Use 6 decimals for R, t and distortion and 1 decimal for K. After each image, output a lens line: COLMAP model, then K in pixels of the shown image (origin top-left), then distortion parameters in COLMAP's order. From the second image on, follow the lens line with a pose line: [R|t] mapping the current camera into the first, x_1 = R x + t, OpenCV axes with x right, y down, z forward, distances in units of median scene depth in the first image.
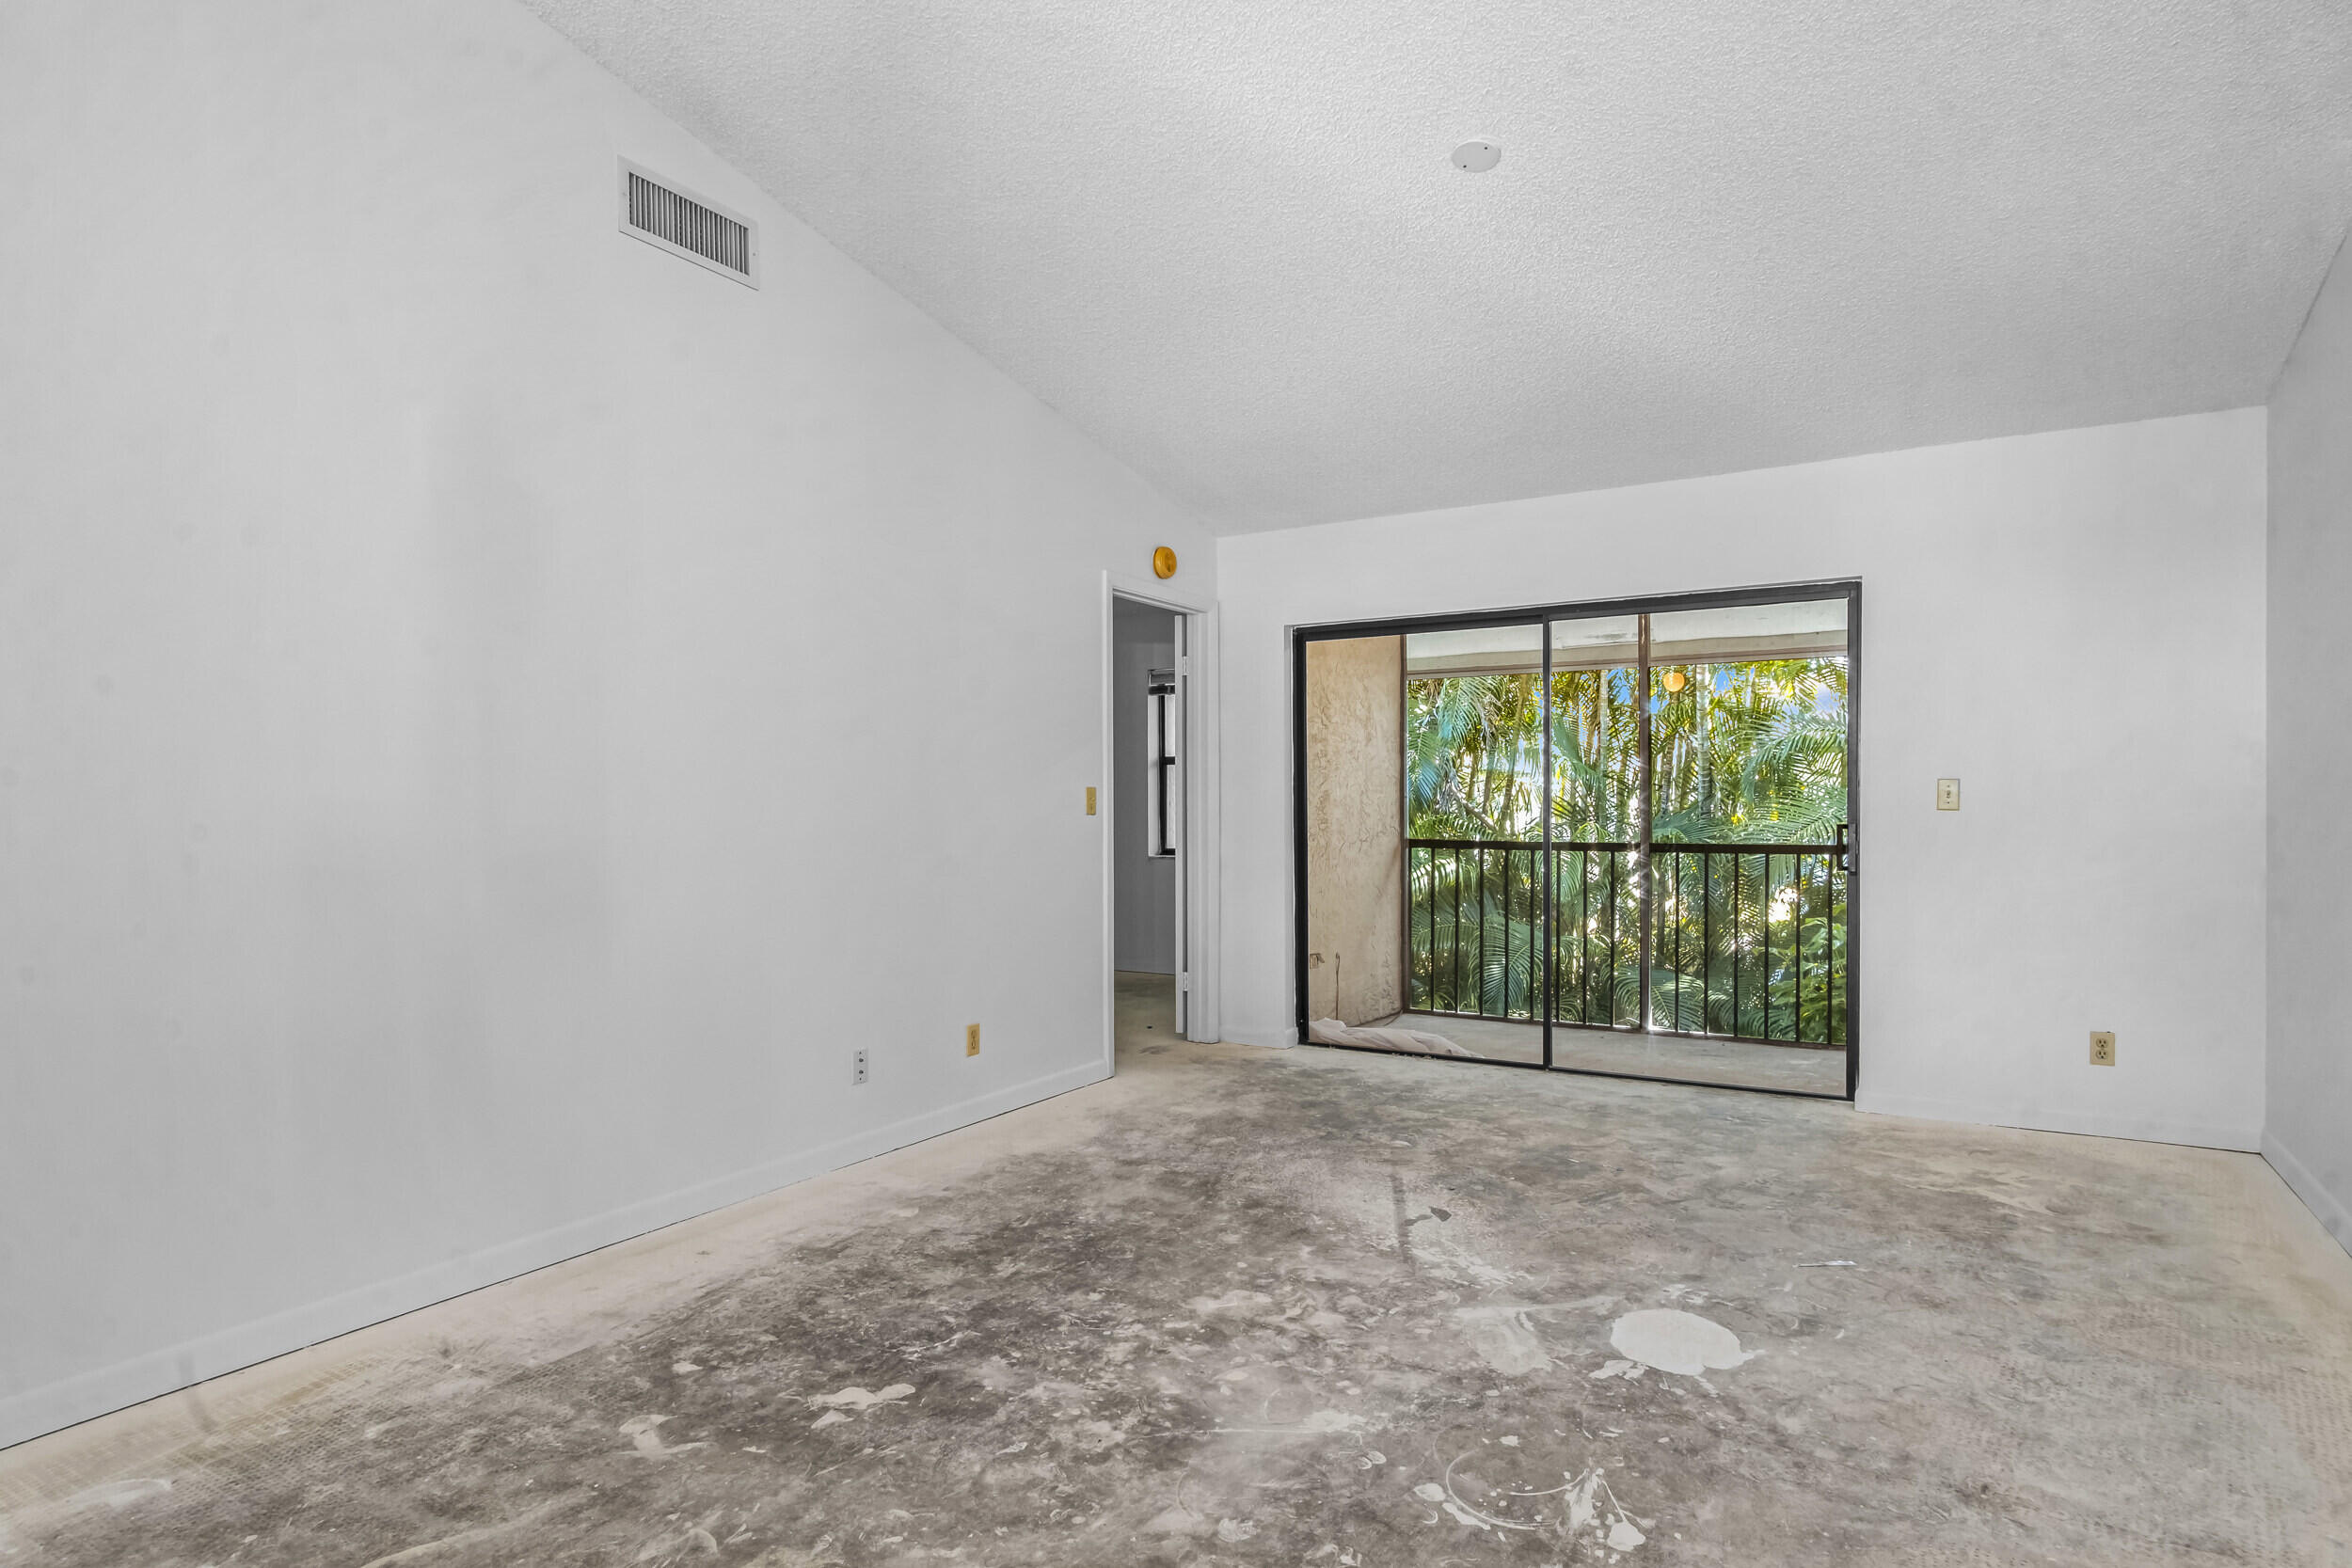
lens RADIAL K [[1257.8, 0, 1209.4], [0, 1257.8, 797.4], [0, 0, 1]] dist [-0.006589, 0.001094]
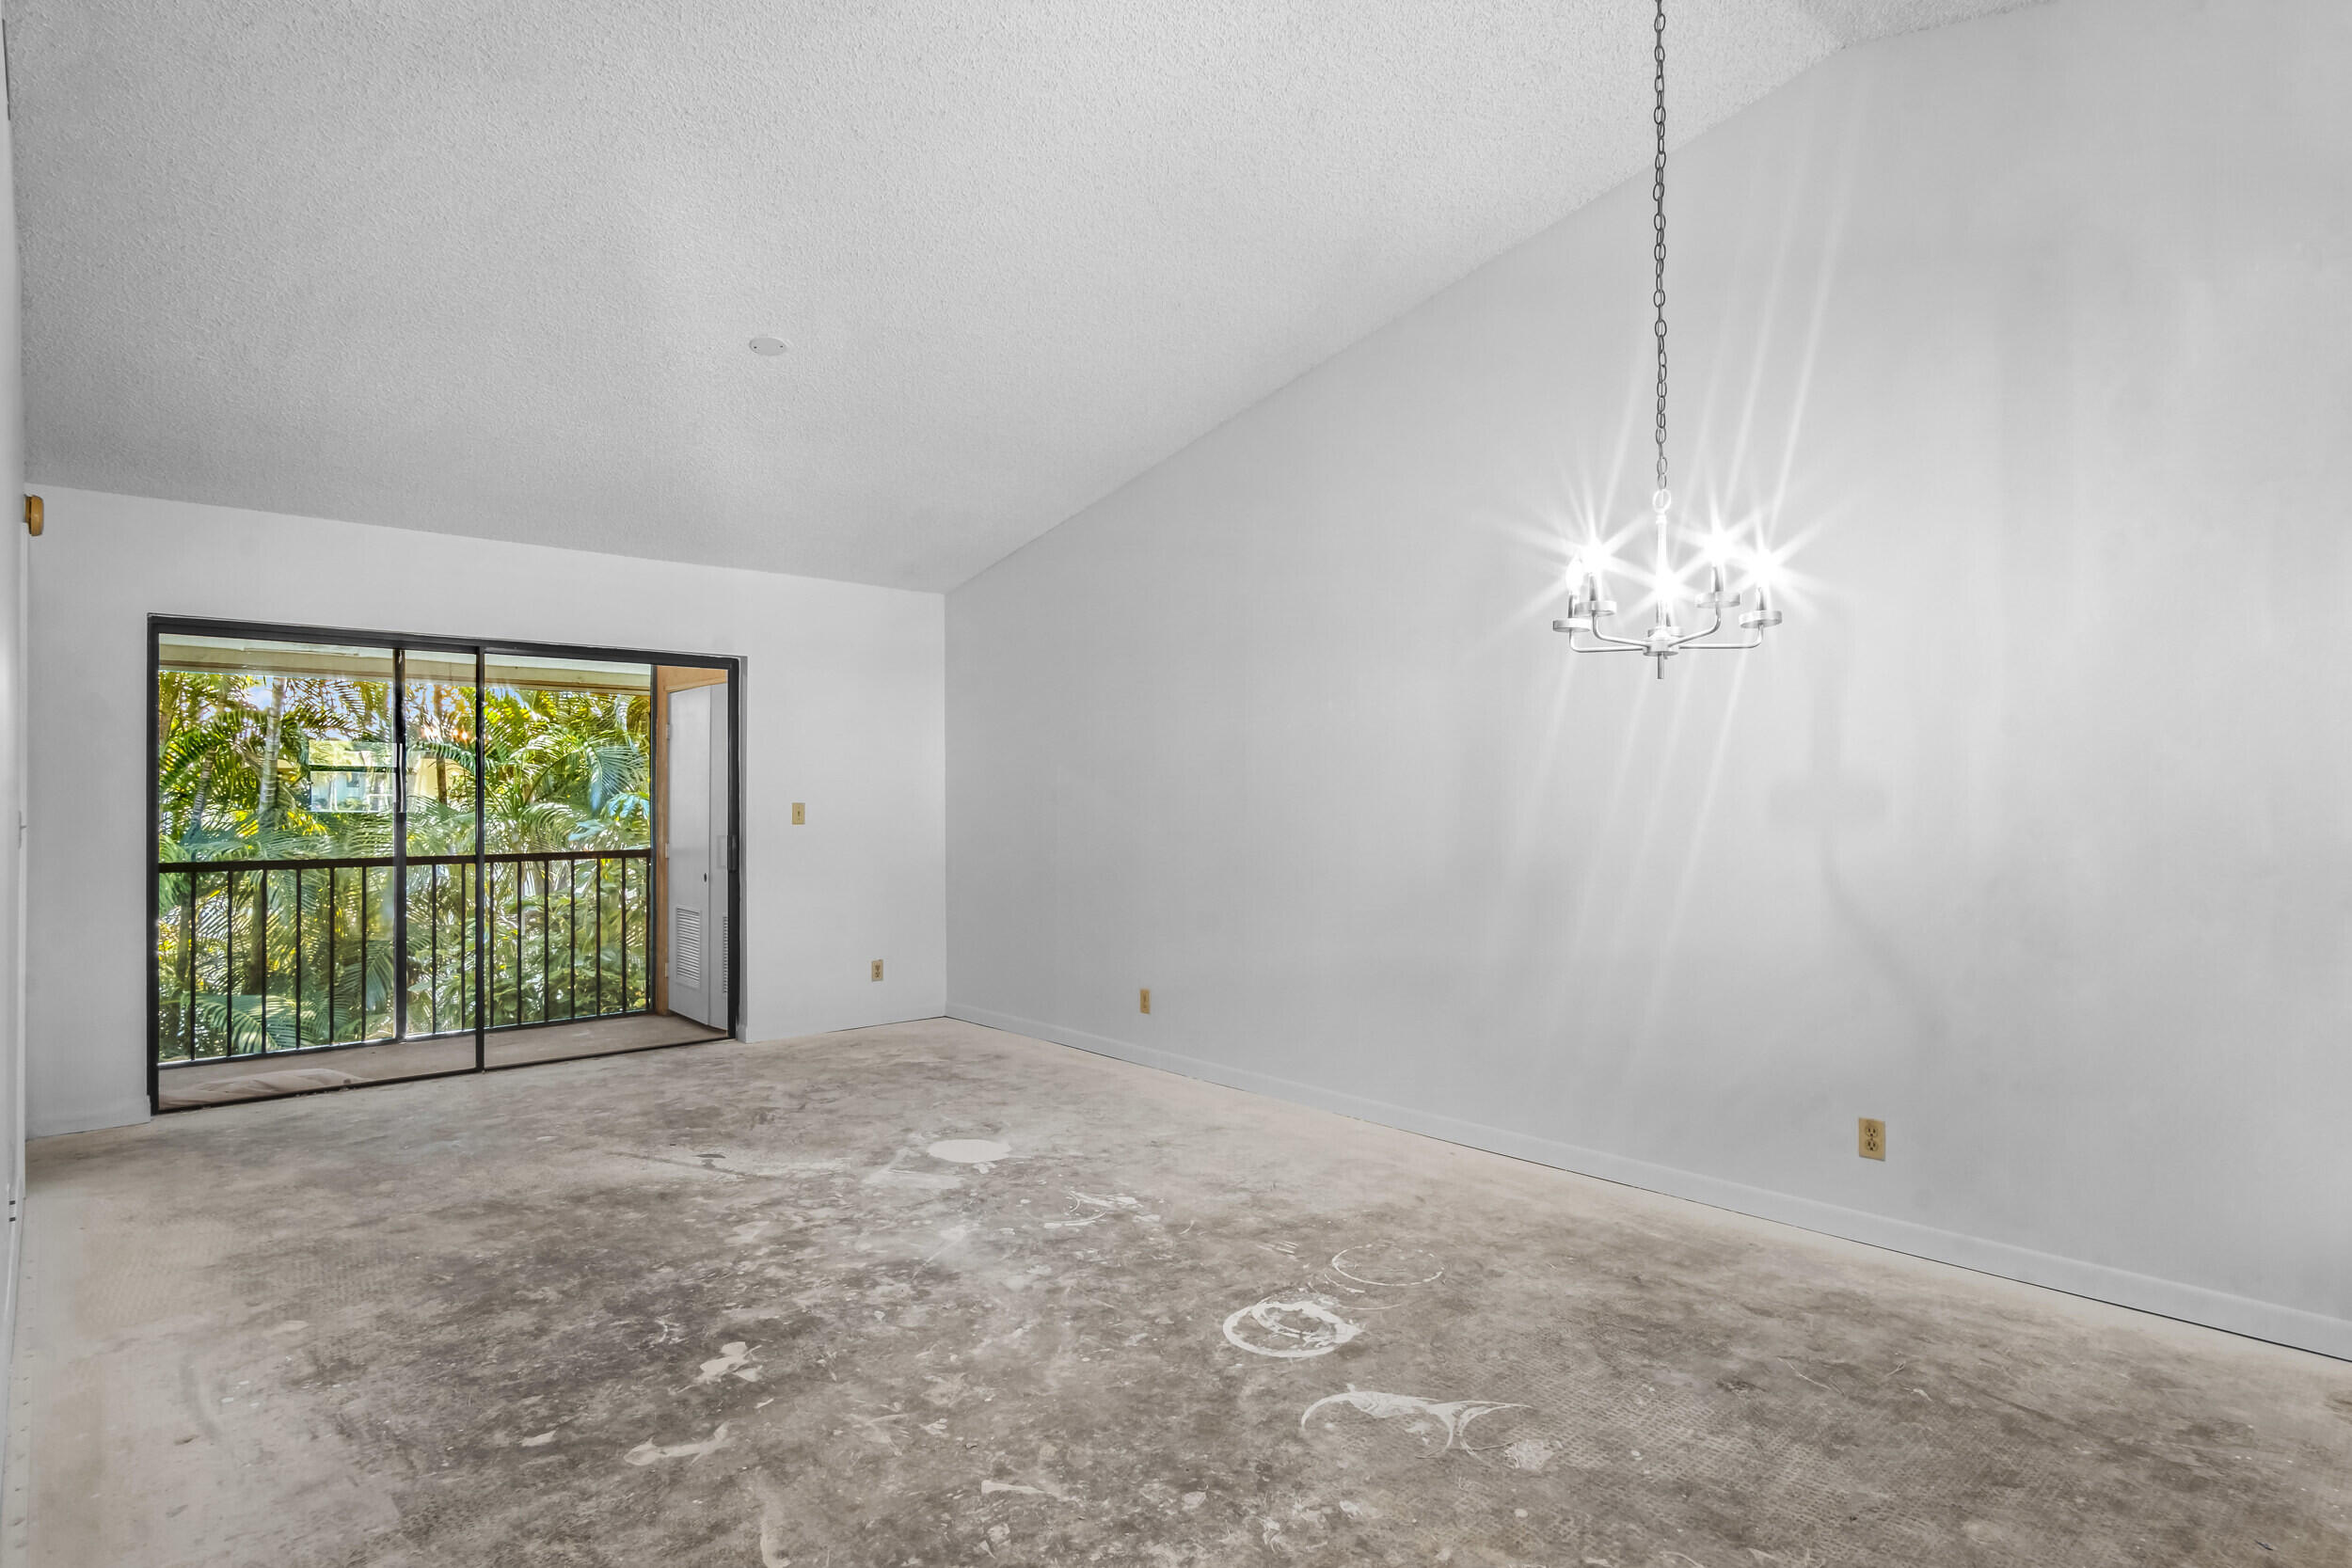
lens RADIAL K [[1257.8, 0, 1209.4], [0, 1257.8, 797.4], [0, 0, 1]] dist [-0.006589, 0.001094]
pose [[0.273642, 0.006990, 0.961806, -1.049501], [-0.006610, 0.999964, -0.005387, -0.020221], [-0.961809, -0.004883, 0.273678, 0.235481]]
